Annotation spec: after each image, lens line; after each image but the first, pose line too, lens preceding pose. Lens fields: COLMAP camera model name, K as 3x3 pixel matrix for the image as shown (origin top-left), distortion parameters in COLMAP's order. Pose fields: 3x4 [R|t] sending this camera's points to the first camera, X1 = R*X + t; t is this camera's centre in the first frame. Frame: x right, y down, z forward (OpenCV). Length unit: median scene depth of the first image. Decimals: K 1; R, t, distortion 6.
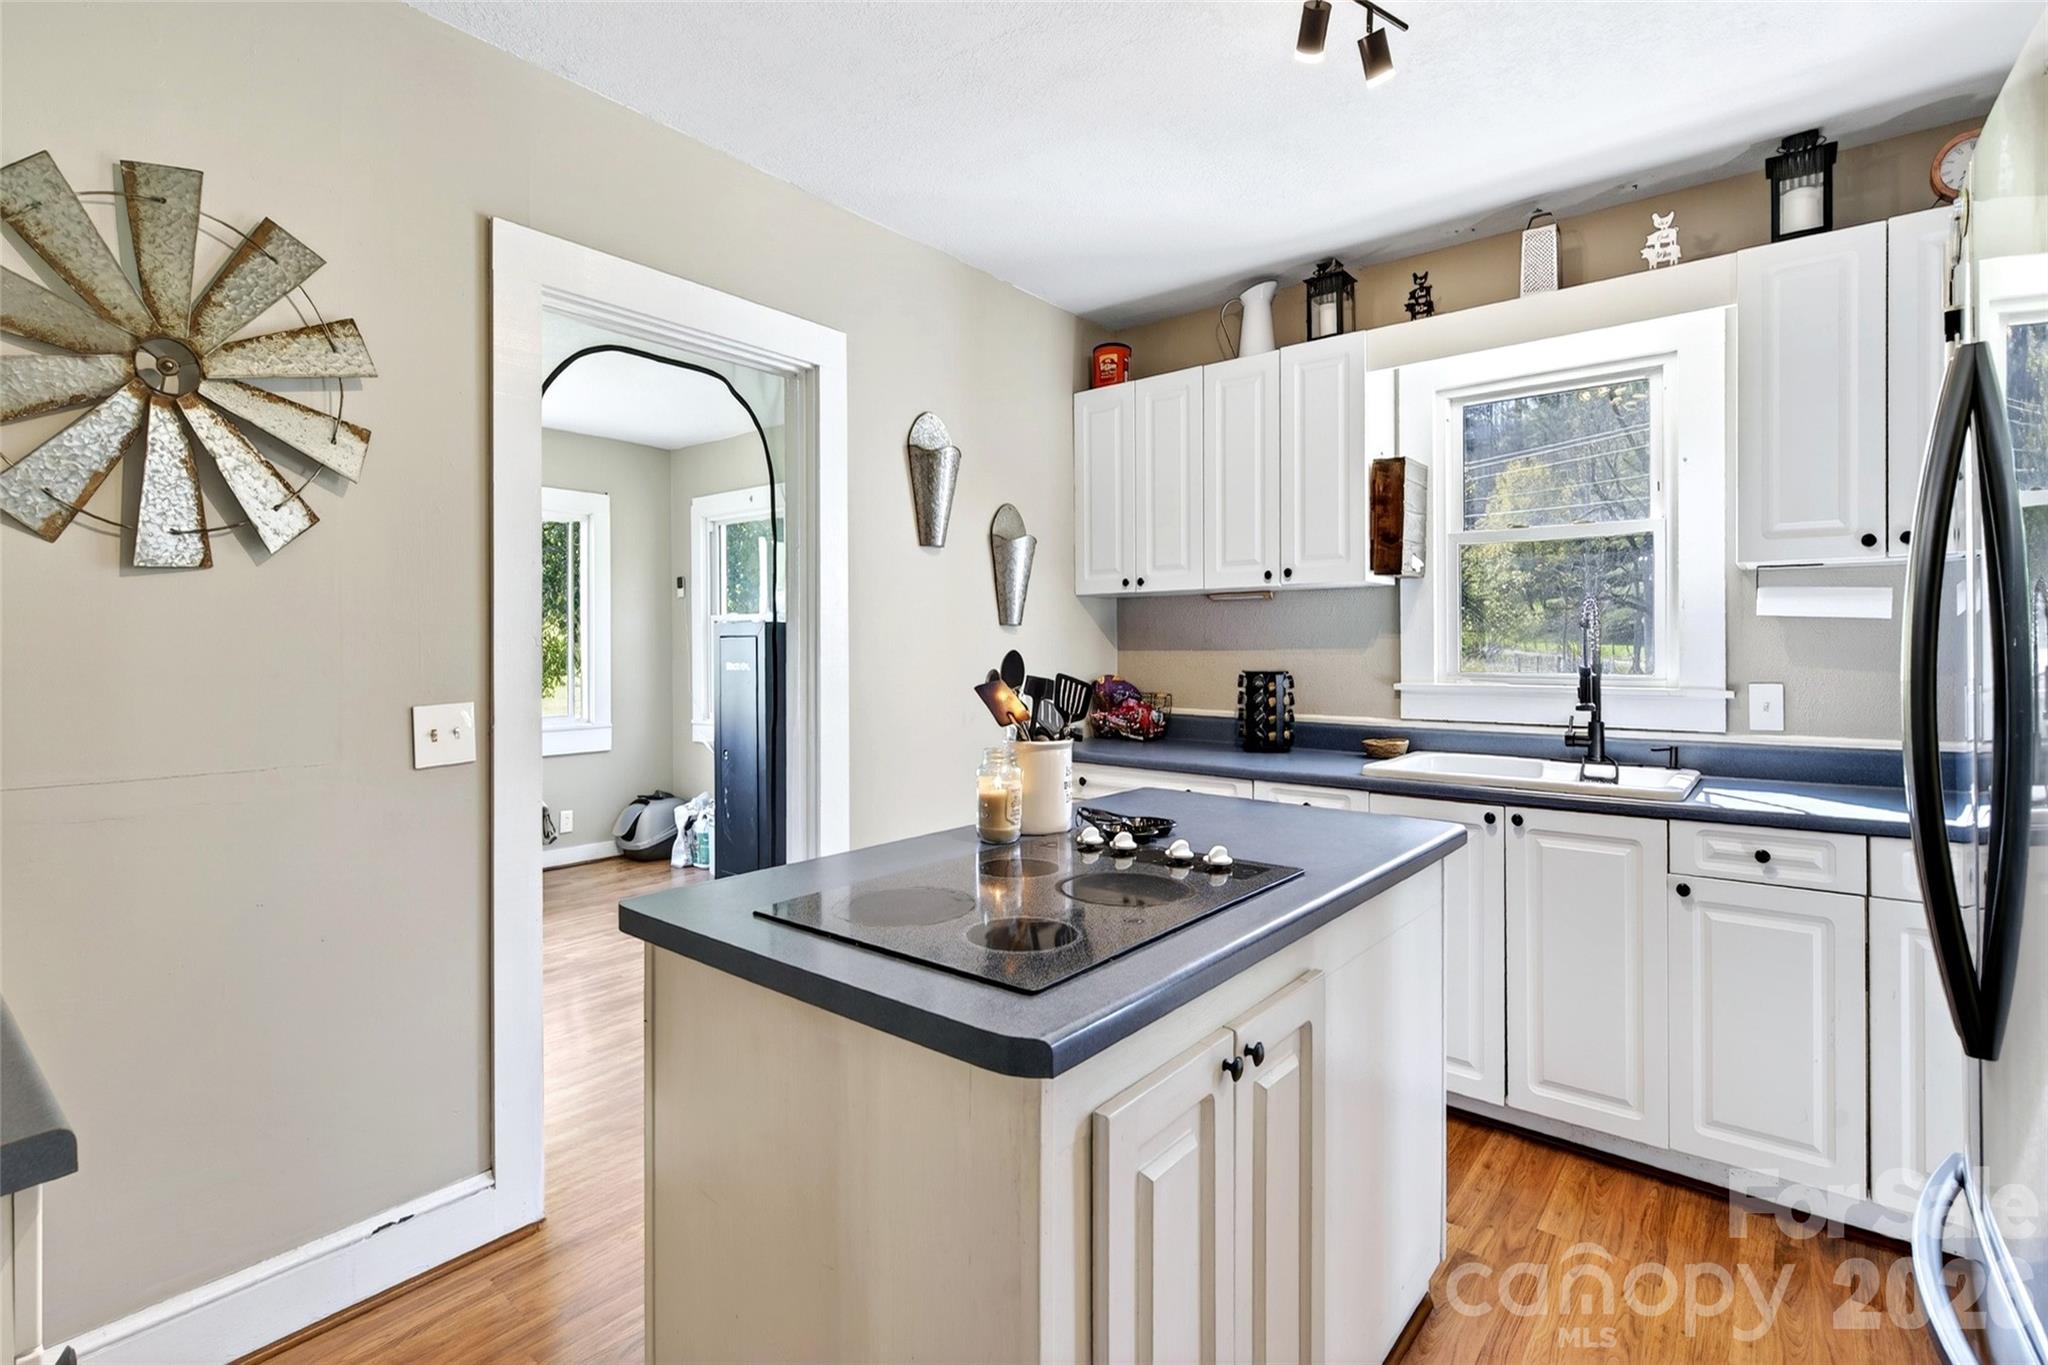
lens RADIAL K [[945.2, 0, 1022.4], [0, 945.2, 669.7], [0, 0, 1]] dist [-0.003992, -0.000705]
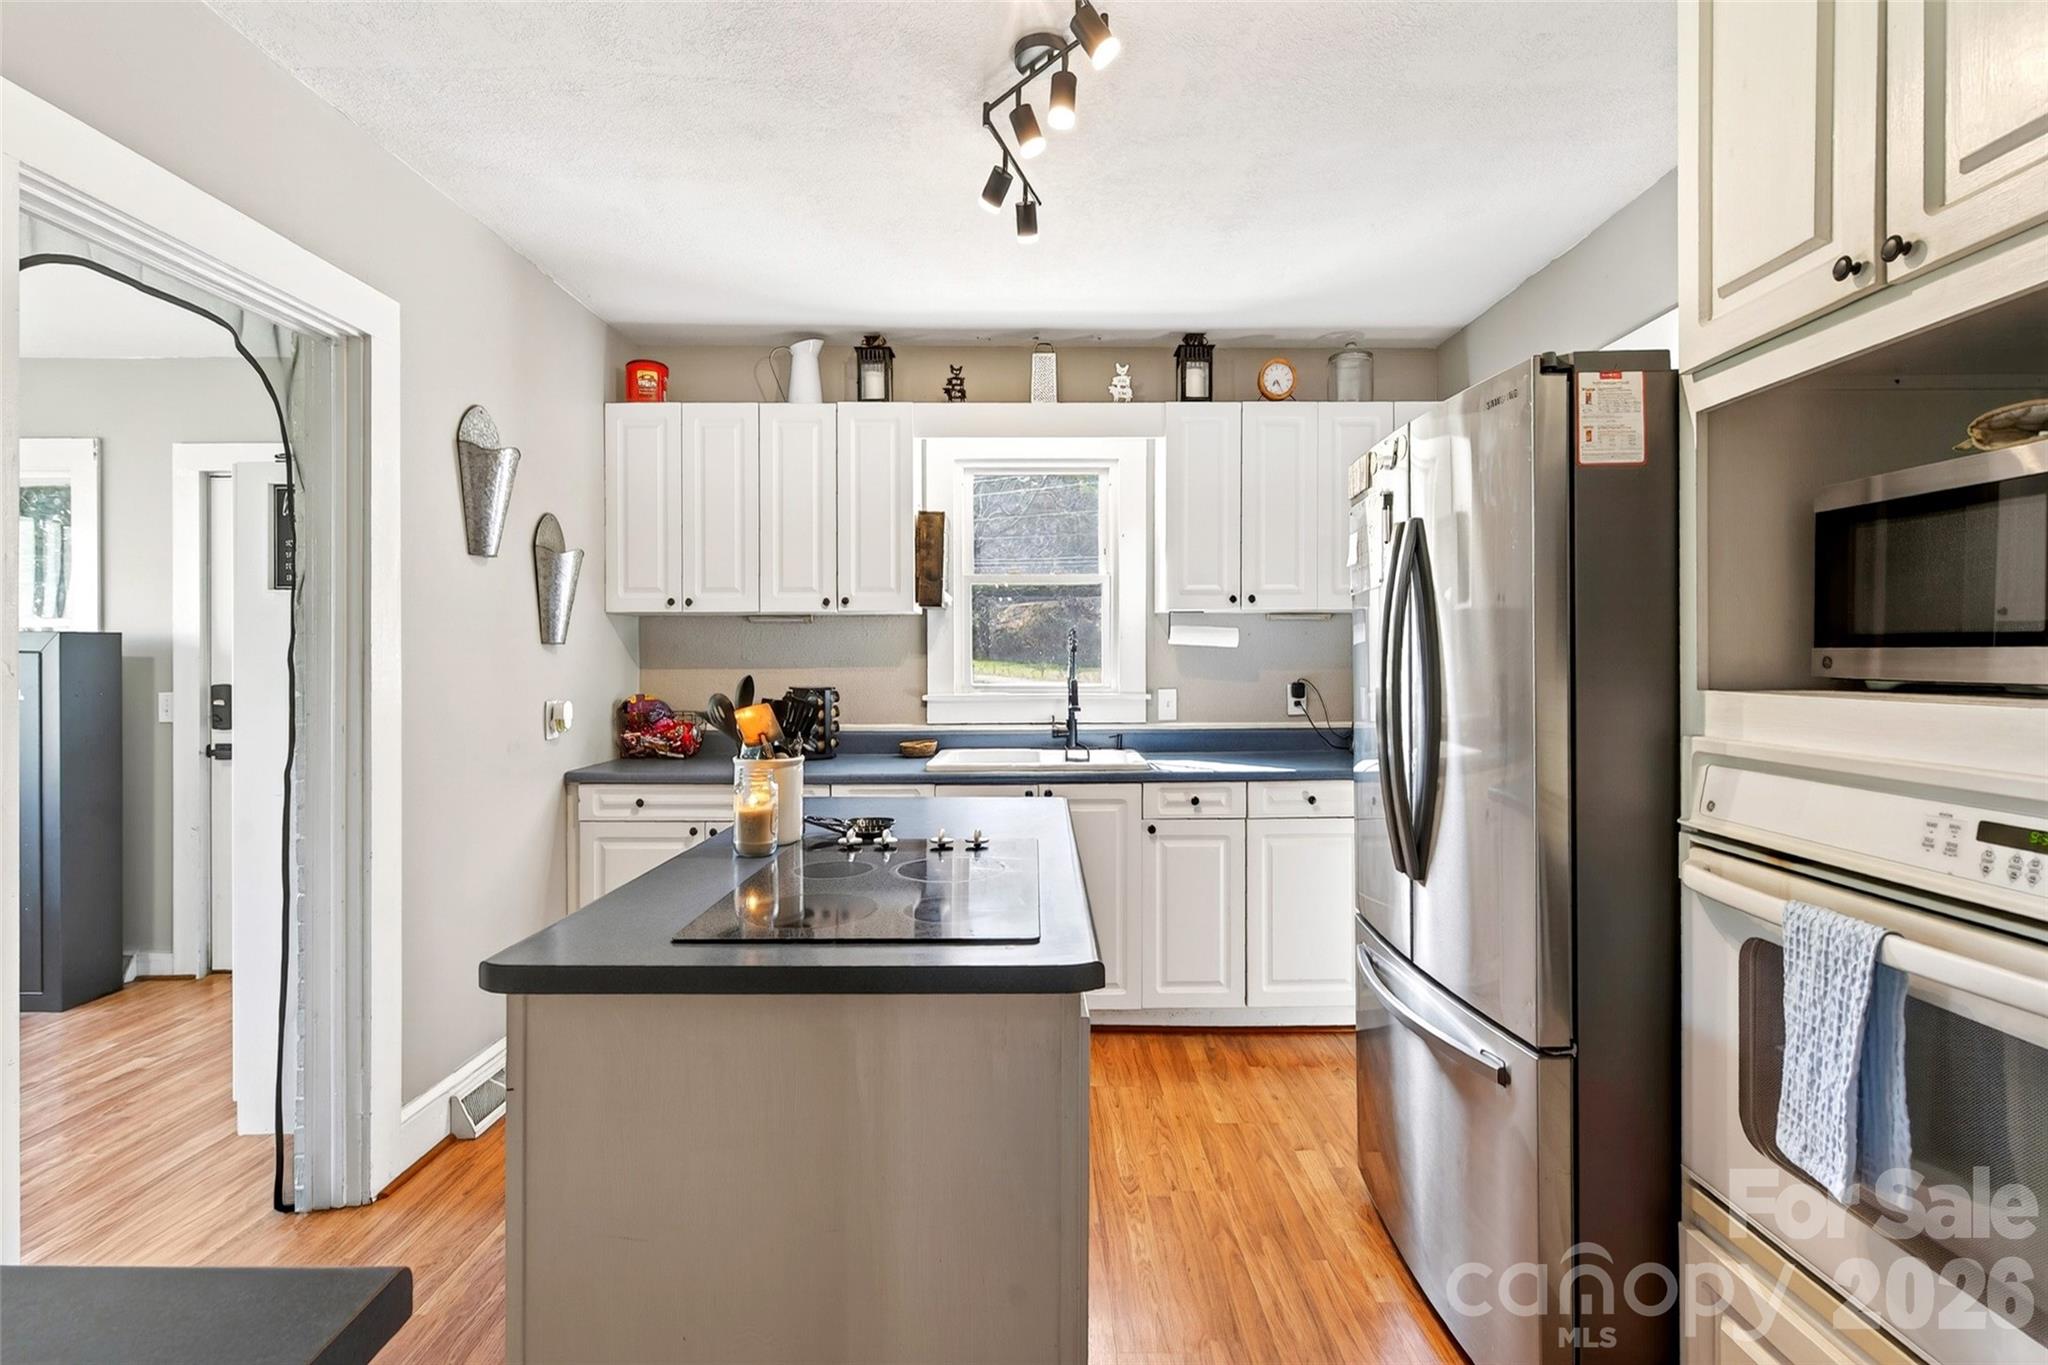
lens RADIAL K [[915.9, 0, 1024.0], [0, 915.9, 682.5], [0, 0, 1]] dist [0.001254, -0.000428]
pose [[0.778233, -0.018410, 0.627705, -0.272641], [0.017910, 0.999814, 0.007119, -0.008759], [-0.627720, 0.005702, 0.778419, 0.004119]]
